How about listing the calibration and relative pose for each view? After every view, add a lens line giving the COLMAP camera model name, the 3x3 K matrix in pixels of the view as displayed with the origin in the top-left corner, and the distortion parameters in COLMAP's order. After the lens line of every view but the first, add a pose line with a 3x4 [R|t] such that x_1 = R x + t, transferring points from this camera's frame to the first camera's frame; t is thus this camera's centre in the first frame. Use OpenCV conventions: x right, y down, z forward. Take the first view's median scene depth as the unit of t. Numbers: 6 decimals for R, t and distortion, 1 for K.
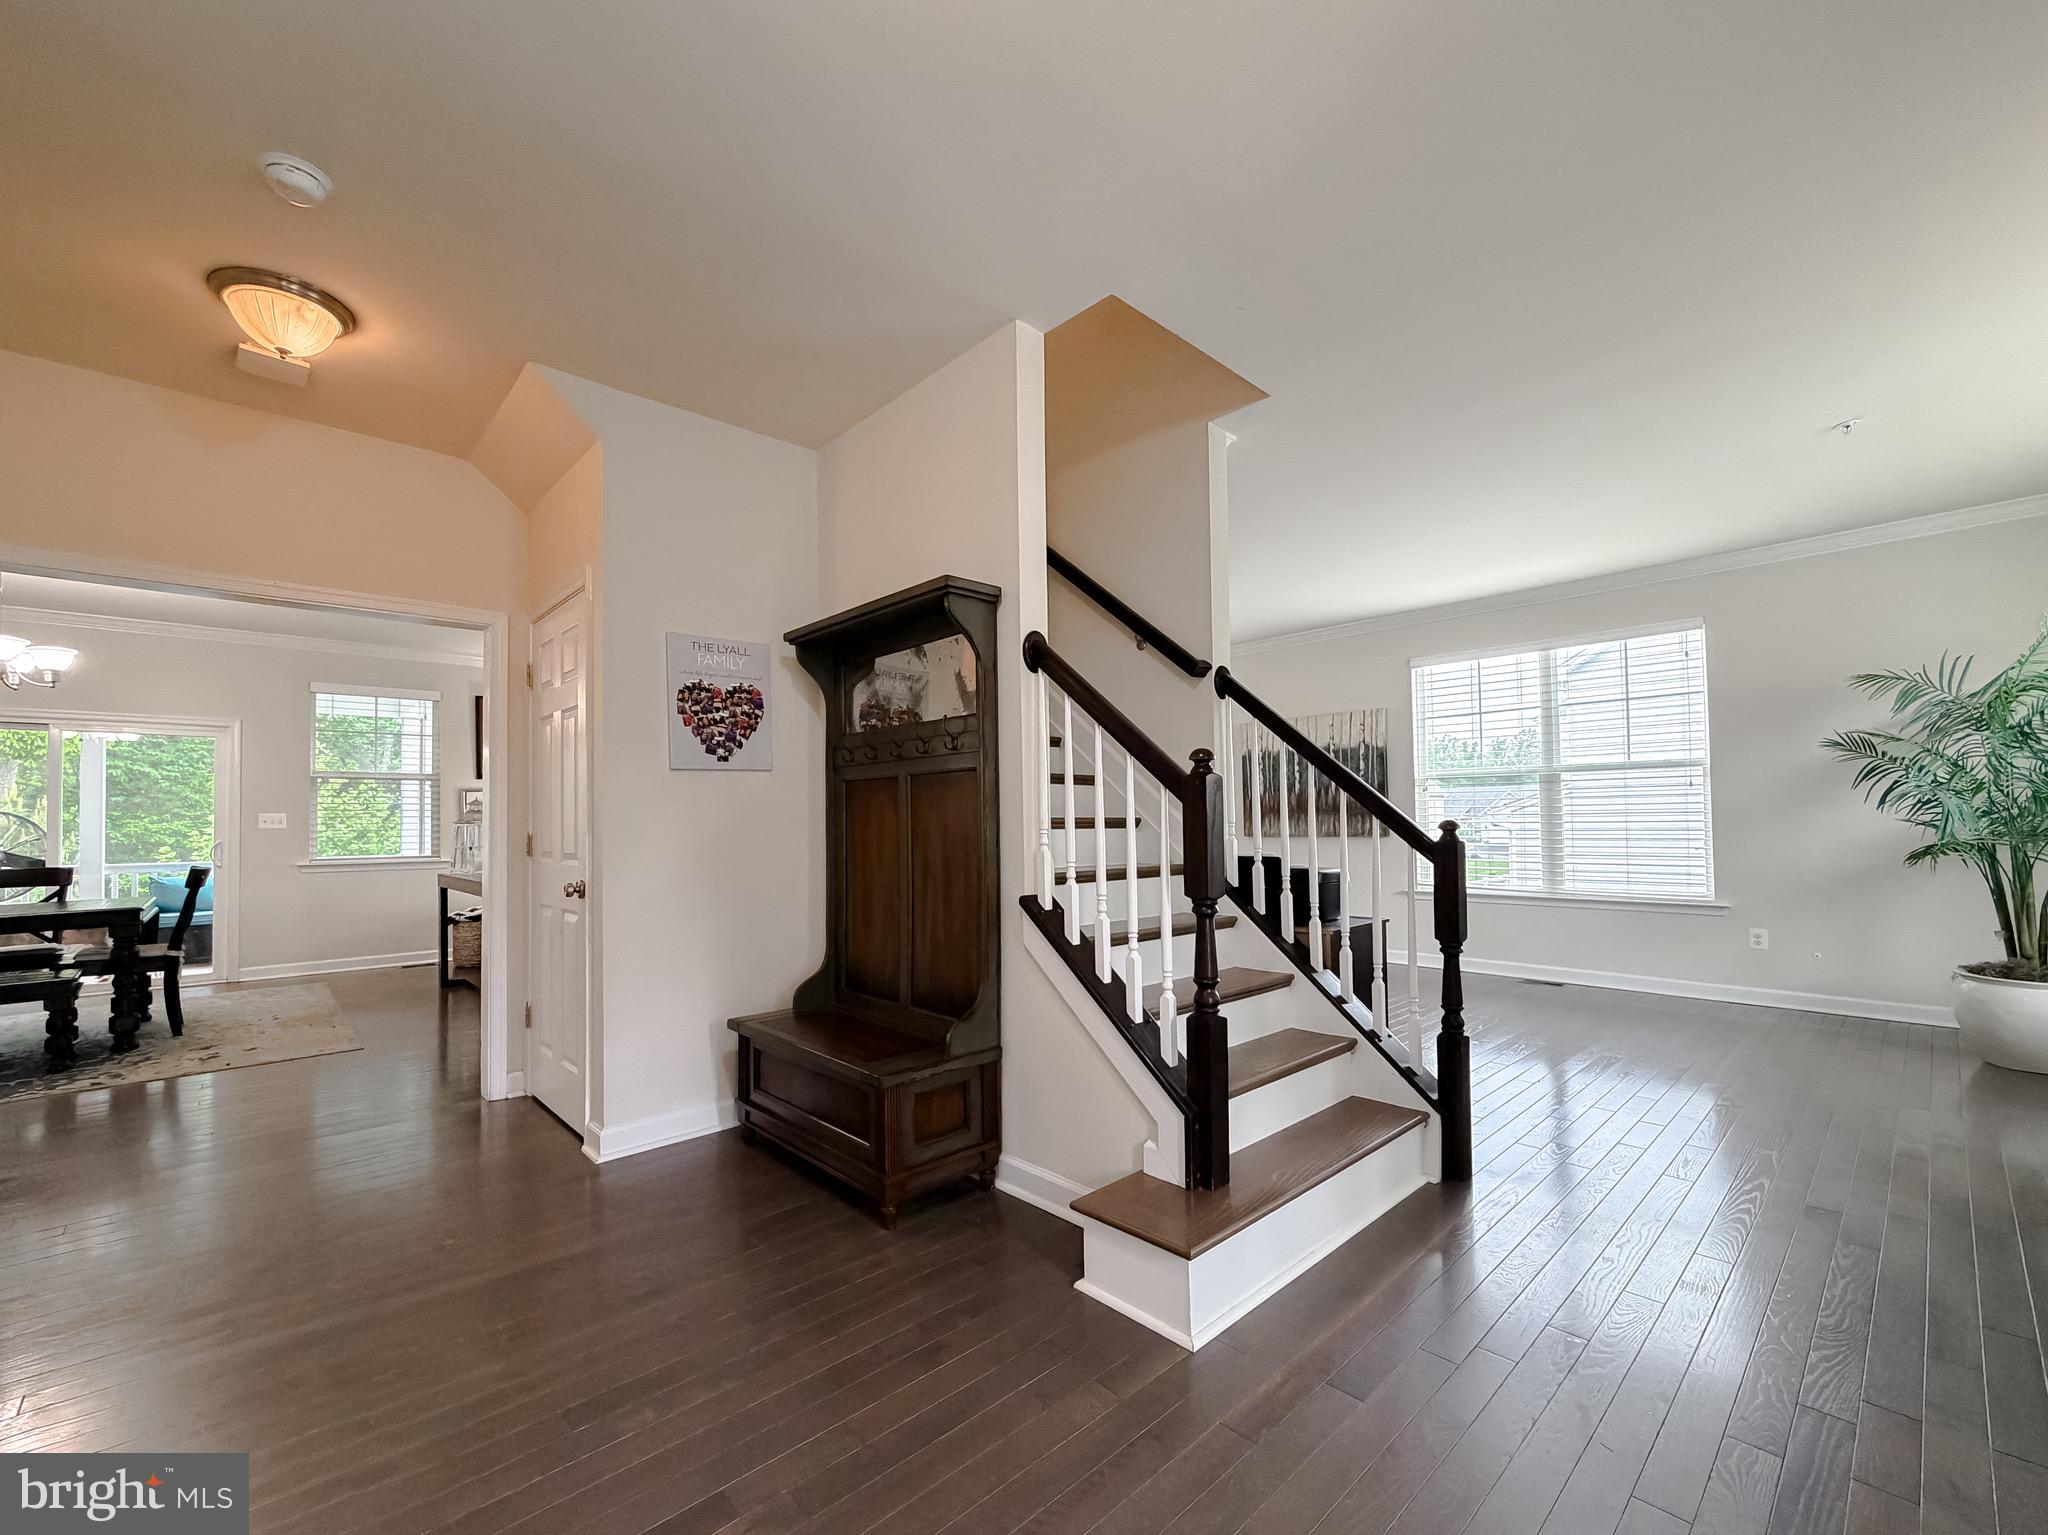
lens RADIAL K [[842.7, 0, 1025.7], [0, 842.7, 807.2], [0, 0, 1]] dist [-0.000303, 0.000493]
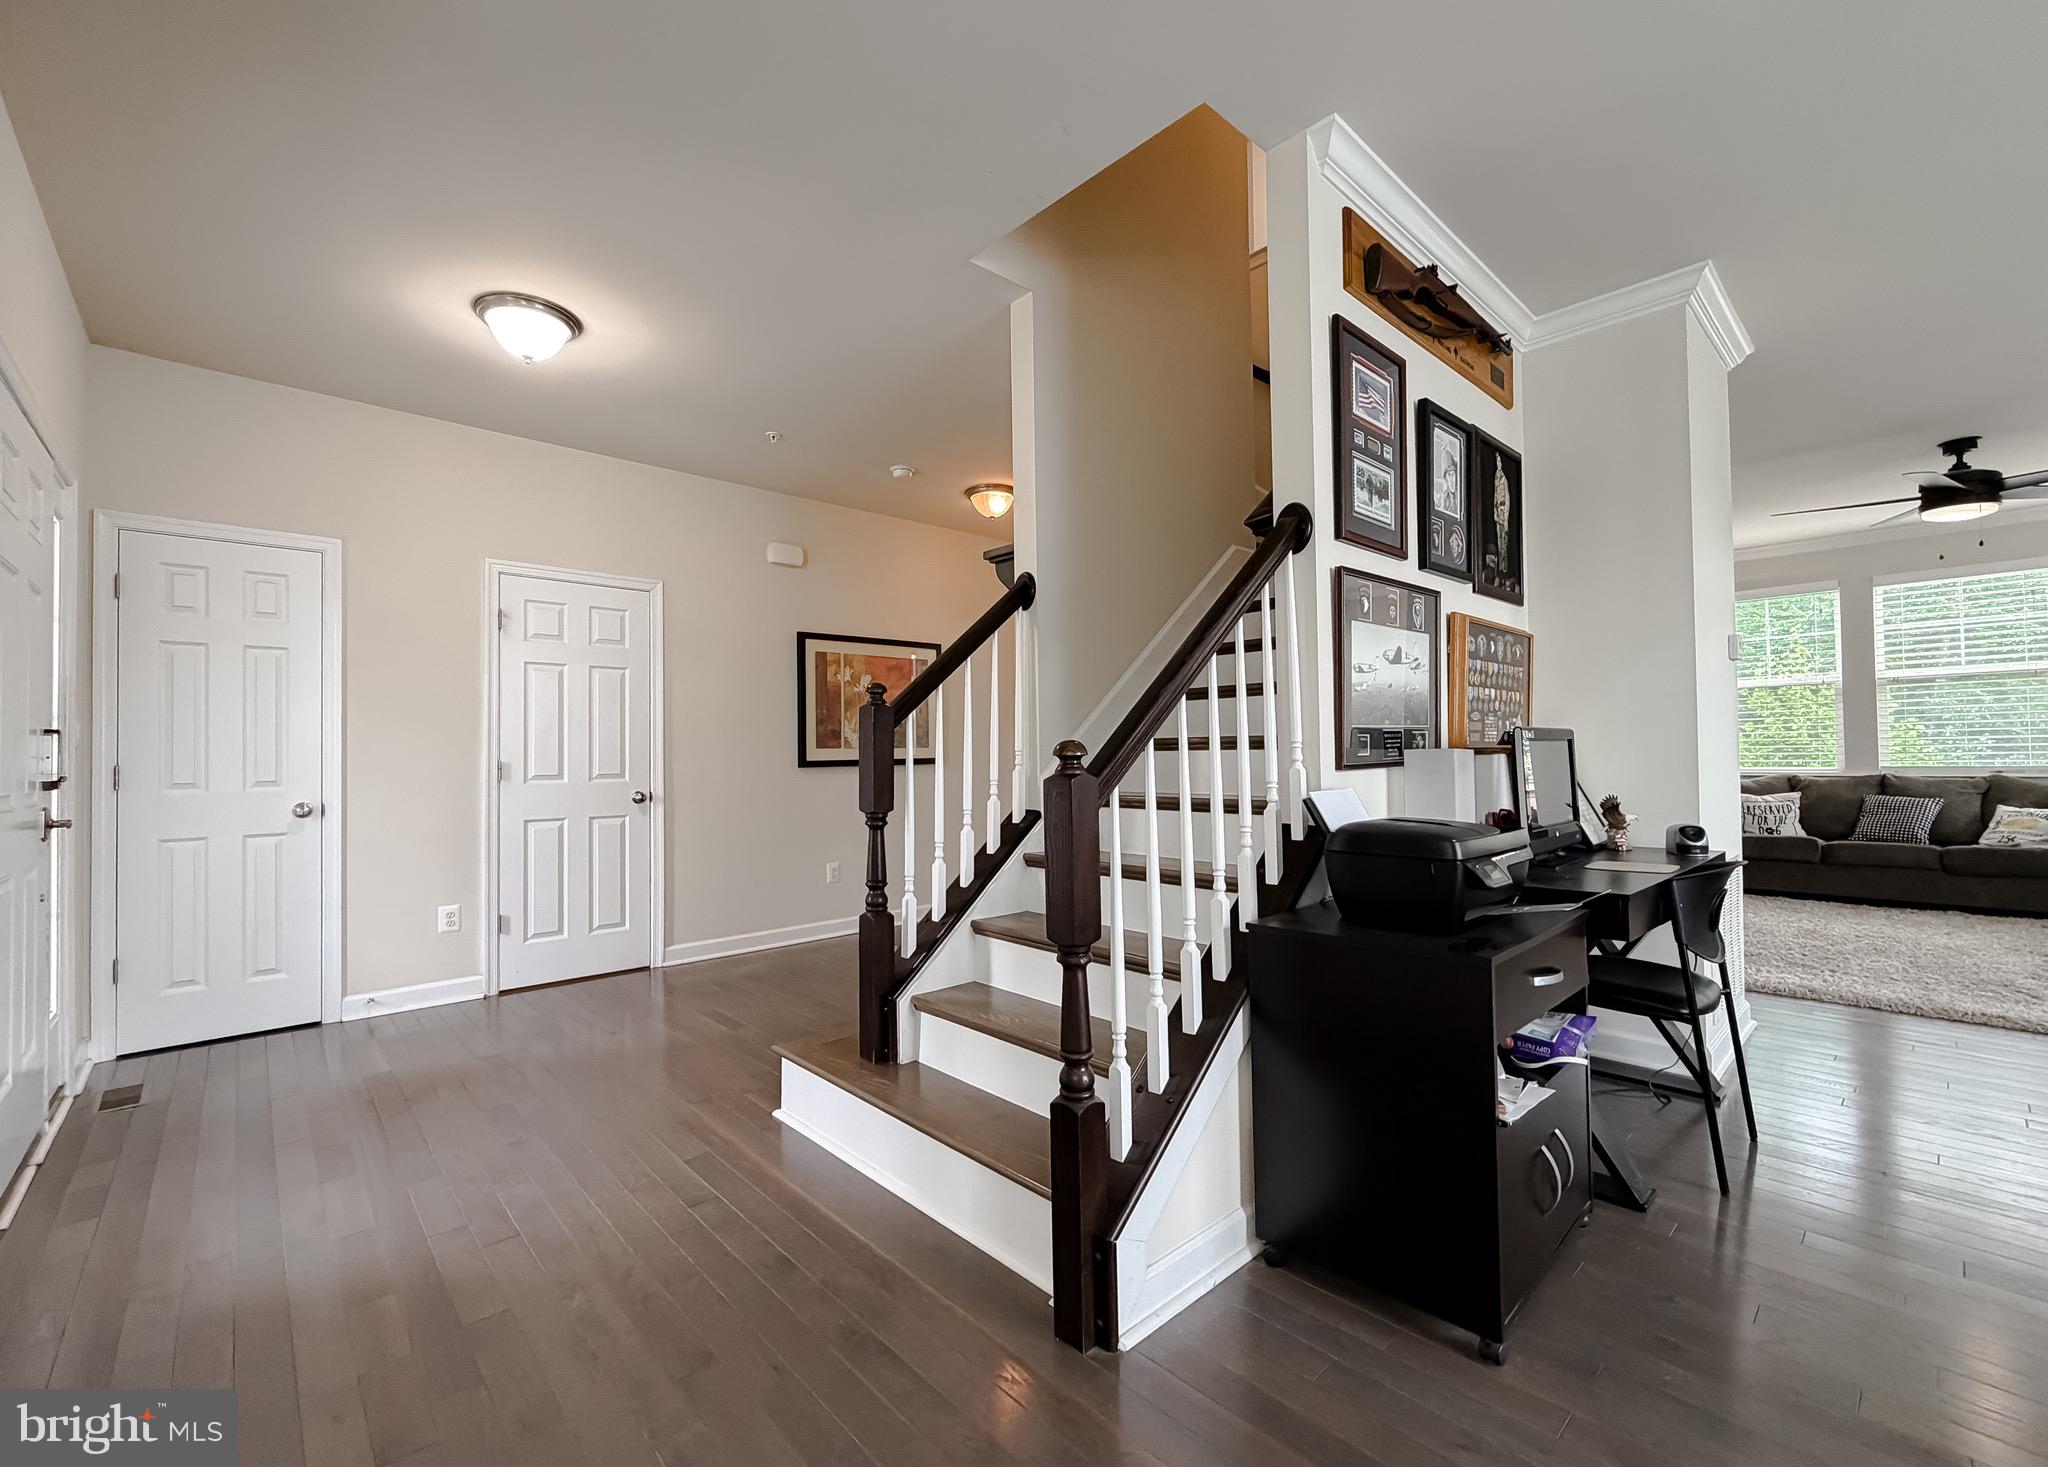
lens RADIAL K [[837.5, 0, 1020.8], [0, 837.5, 742.5], [0, 0, 1]] dist [-0.002679, -0.000240]
pose [[-0.008139, -0.001385, -0.999966, 0.892101], [0.030813, 0.999524, -0.001635, 0.012740], [0.999492, -0.030825, -0.008092, 0.812812]]
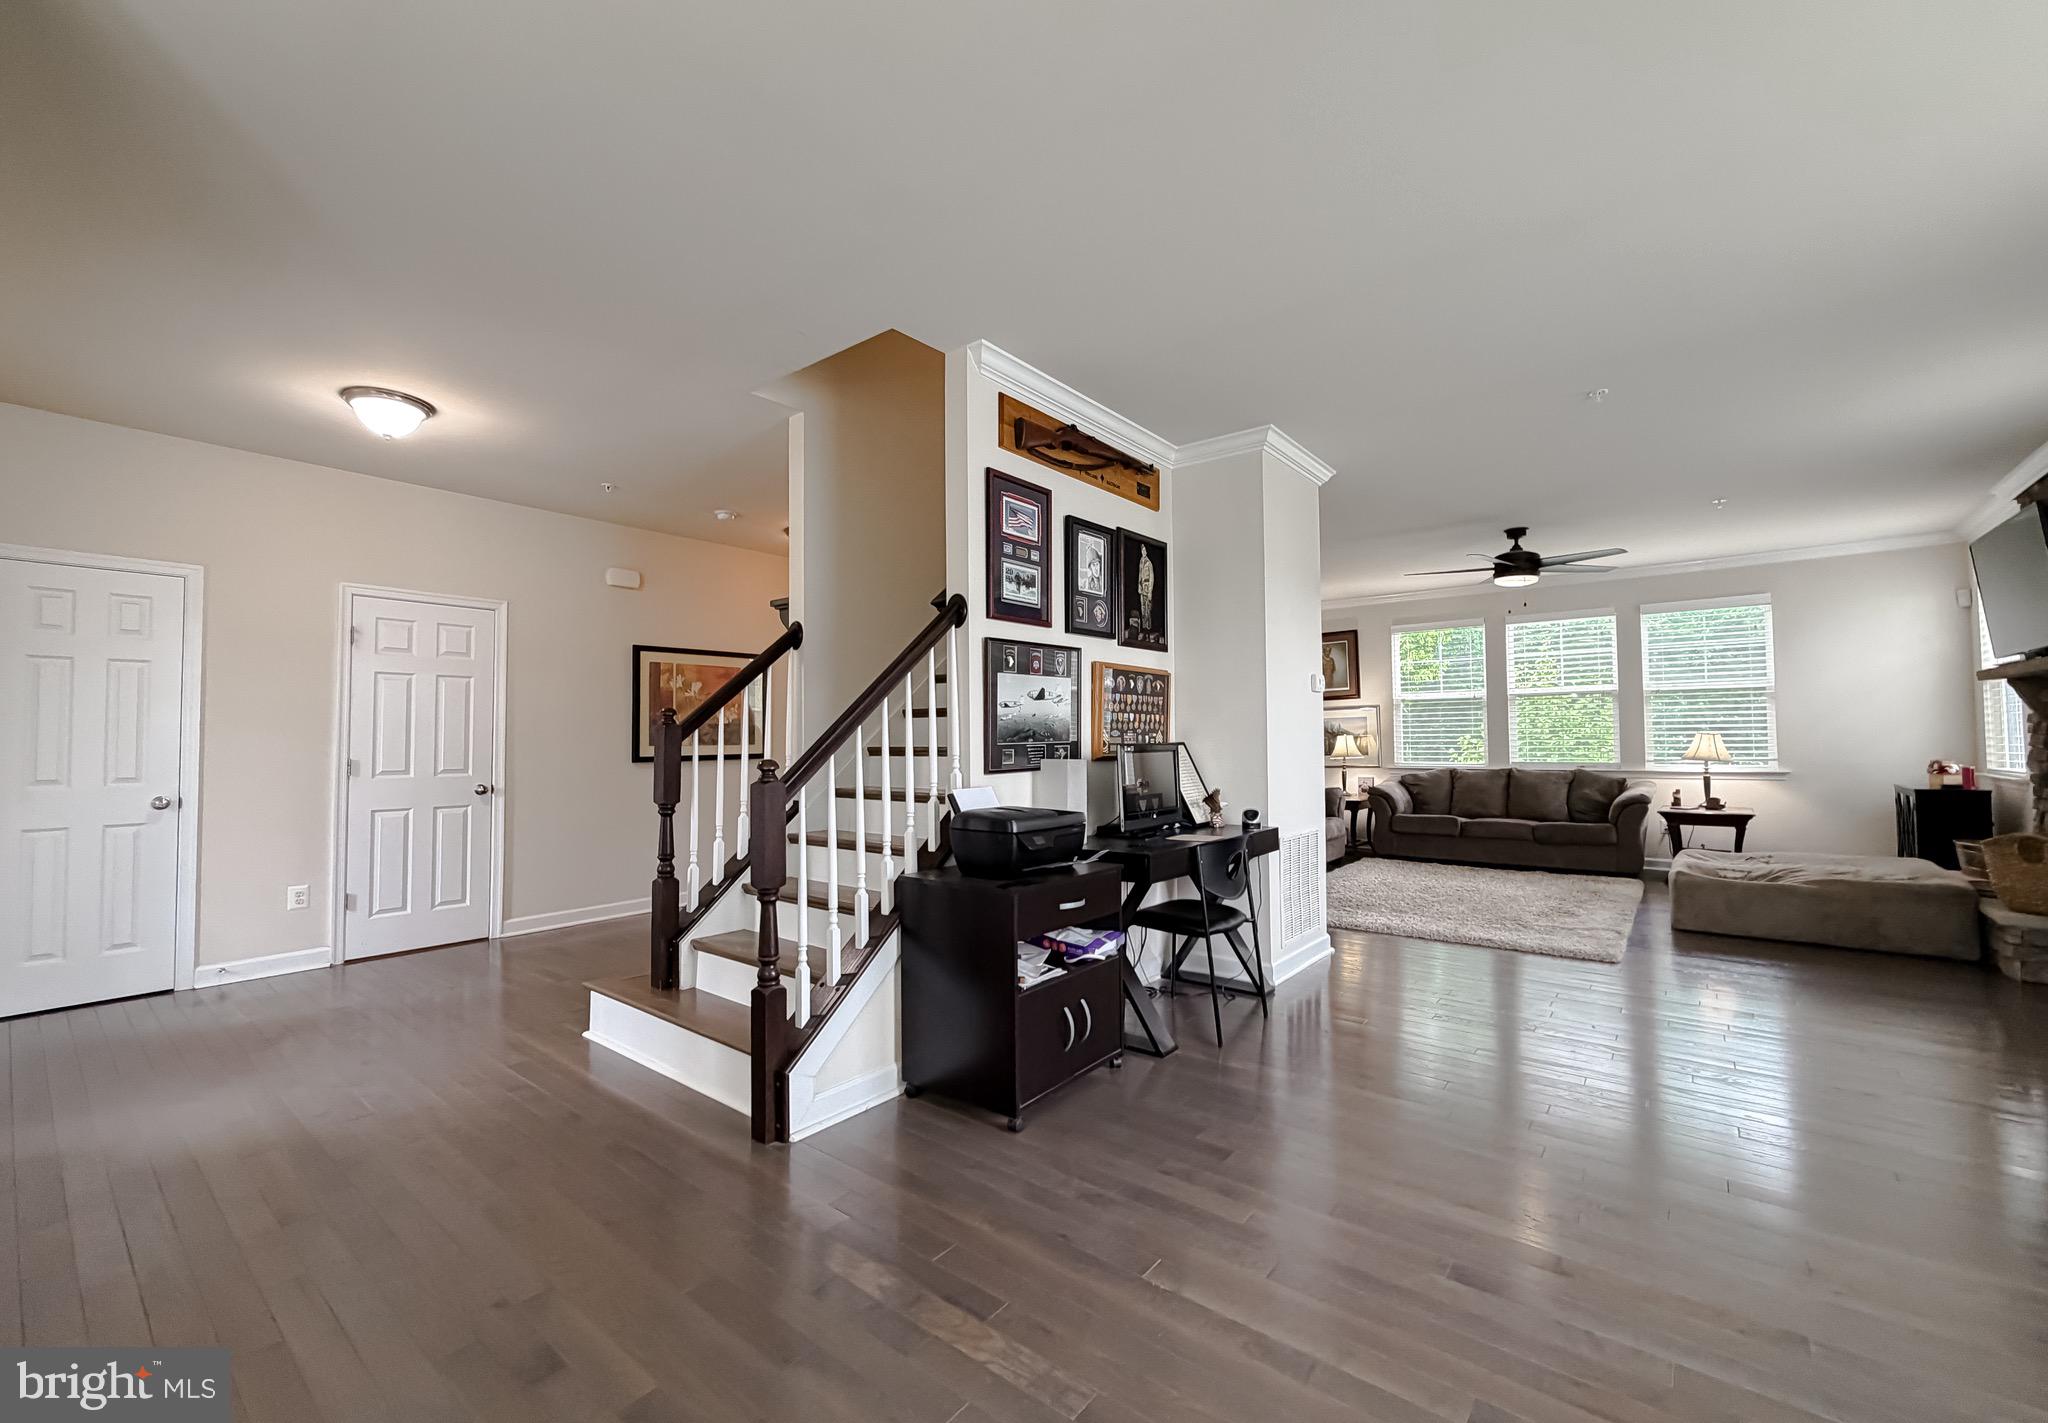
lens RADIAL K [[818.9, 0, 1013.8], [0, 818.9, 714.6], [0, 0, 1]] dist [-0.003421, 0.000589]
pose [[0.133118, -0.018459, -0.990928, 1.181035], [0.023331, 0.999608, -0.015487, -0.012434], [0.990826, -0.021058, 0.133496, 0.961904]]
